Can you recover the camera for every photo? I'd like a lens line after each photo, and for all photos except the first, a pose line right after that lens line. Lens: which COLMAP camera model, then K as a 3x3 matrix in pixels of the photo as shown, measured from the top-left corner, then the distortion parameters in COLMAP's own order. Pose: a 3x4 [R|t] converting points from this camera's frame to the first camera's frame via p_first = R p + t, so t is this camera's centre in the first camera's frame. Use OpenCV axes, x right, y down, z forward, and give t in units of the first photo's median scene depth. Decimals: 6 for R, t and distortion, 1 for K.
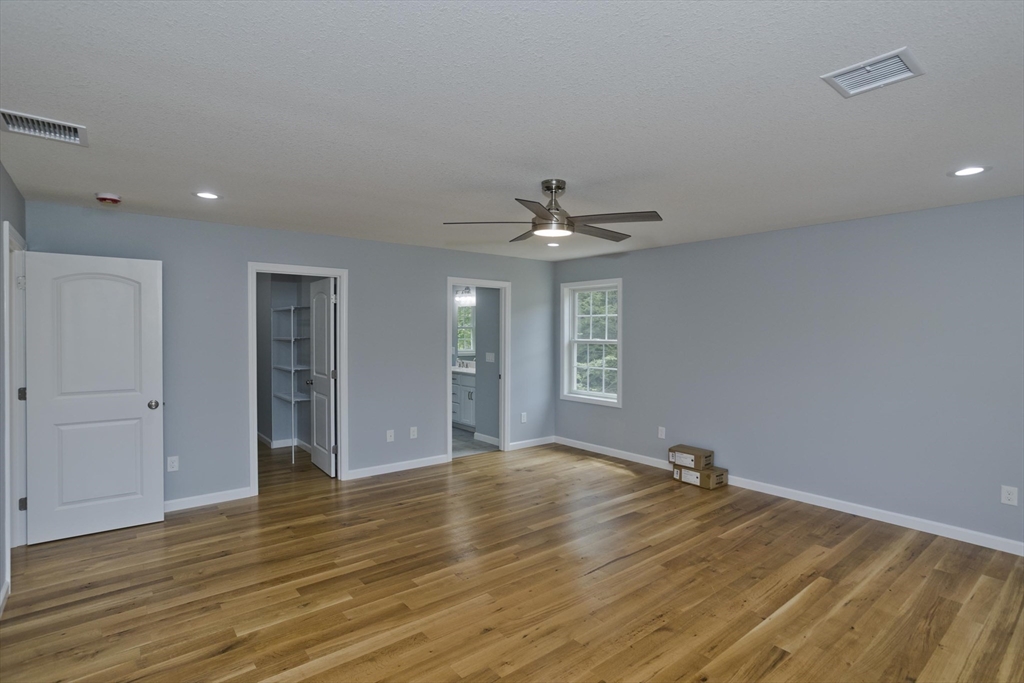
lens RADIAL K [[505.0, 0, 512.8], [0, 505.0, 334.0], [0, 0, 1]] dist [-0.042931, 0.026299]
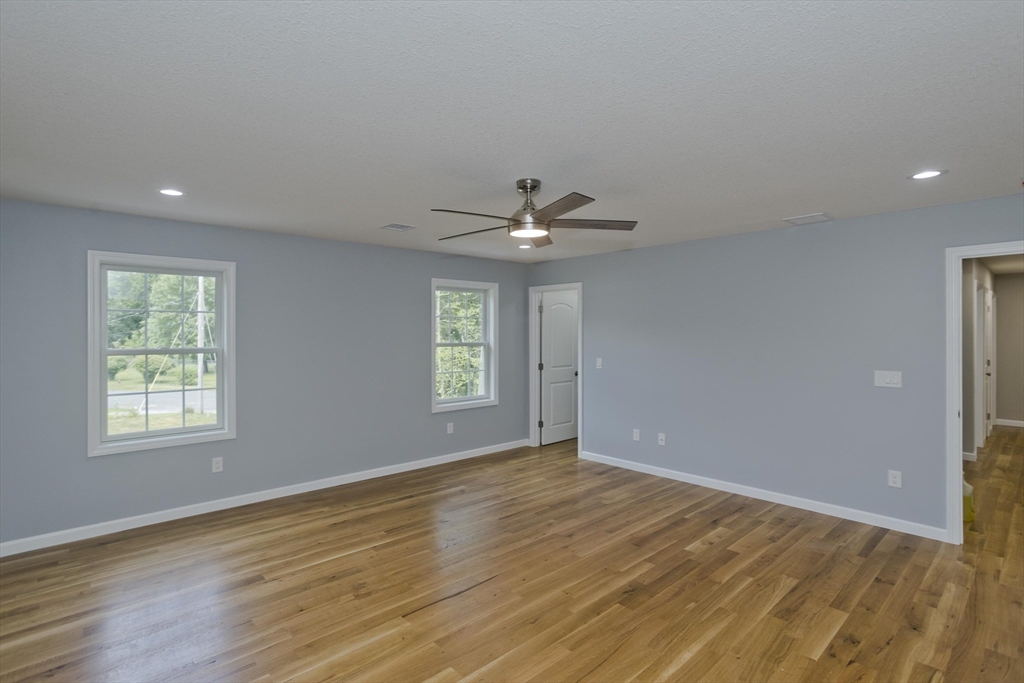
lens RADIAL K [[505.0, 0, 512.8], [0, 505.0, 334.0], [0, 0, 1]] dist [-0.042931, 0.026299]
pose [[-0.997721, -0.001451, -0.067460, 0.186555], [-0.002384, 0.999903, 0.013751, -0.030702], [0.067433, 0.013881, -0.997627, 2.074408]]
